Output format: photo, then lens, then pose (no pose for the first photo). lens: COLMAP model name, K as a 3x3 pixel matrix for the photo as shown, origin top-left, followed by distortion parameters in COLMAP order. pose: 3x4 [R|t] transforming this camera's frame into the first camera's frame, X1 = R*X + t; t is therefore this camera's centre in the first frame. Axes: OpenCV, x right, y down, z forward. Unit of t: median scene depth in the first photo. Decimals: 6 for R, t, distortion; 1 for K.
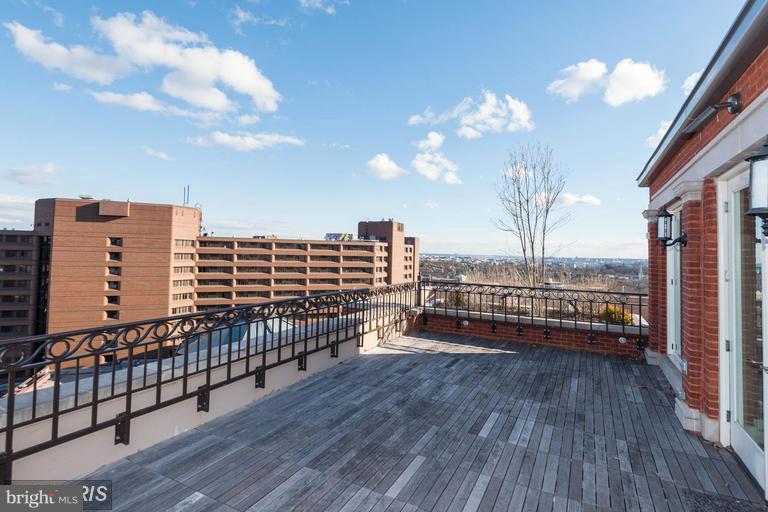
lens RADIAL K [[414.4, 0, 384.0], [0, 414.4, 256.0], [0, 0, 1]] dist [0.014457, -0.000415]
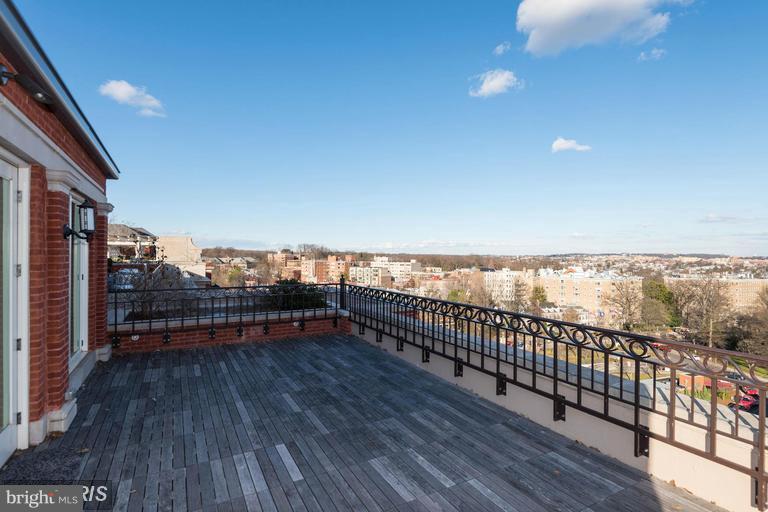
lens RADIAL K [[368.5, 0, 380.5], [0, 368.5, 257.3], [0, 0, 1]] dist [0.003227, -0.009273]
pose [[-0.565834, -0.026044, -0.824108, 0.769070], [-0.038698, 0.999238, -0.005008, -0.004312], [0.823611, 0.029057, -0.566411, 1.562570]]
